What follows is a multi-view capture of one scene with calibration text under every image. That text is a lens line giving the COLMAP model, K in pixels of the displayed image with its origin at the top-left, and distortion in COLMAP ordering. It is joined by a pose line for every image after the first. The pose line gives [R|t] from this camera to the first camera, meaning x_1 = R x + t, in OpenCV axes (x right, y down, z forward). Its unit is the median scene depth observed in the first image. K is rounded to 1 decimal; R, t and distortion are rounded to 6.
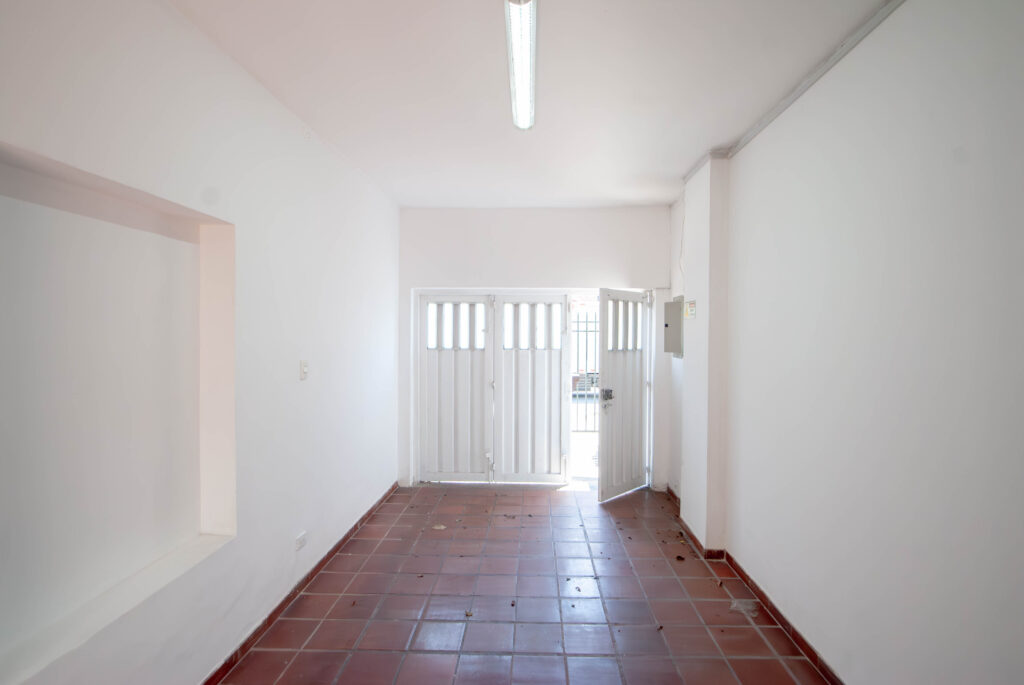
lens RADIAL K [[504.5, 0, 521.0], [0, 504.5, 339.8], [0, 0, 1]] dist [-0.007946, -0.002972]
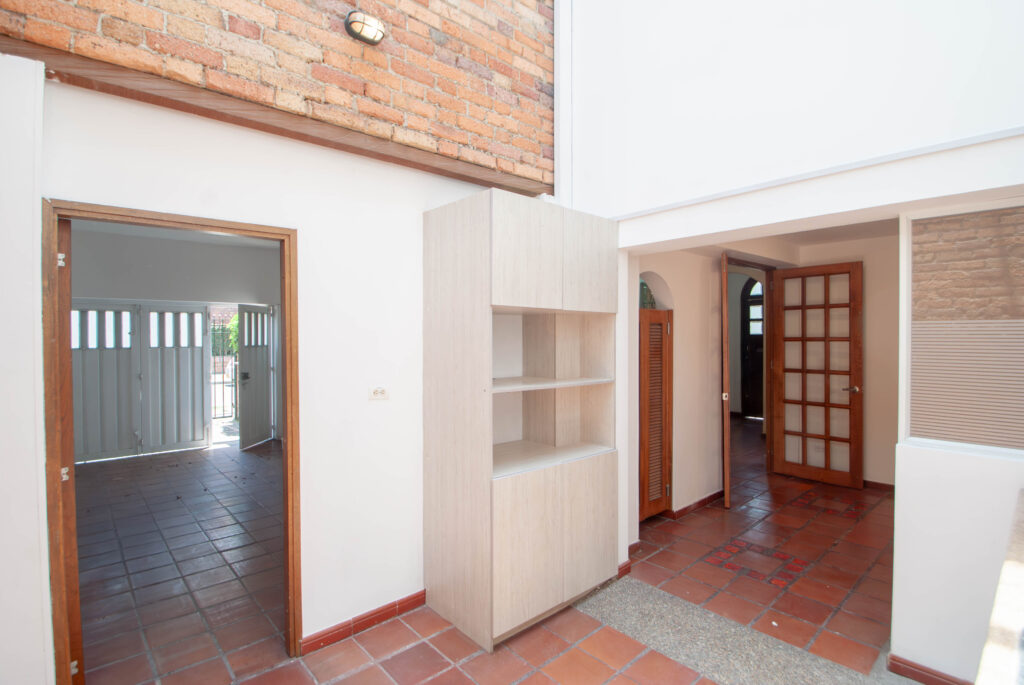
lens RADIAL K [[504.5, 0, 517.9], [0, 504.5, 343.4], [0, 0, 1]] dist [-0.007946, -0.002972]
pose [[0.729265, -0.019200, 0.683962, -0.223032], [0.014886, 0.999815, 0.012194, 0.005933], [-0.684070, 0.001289, 0.729416, -0.550469]]
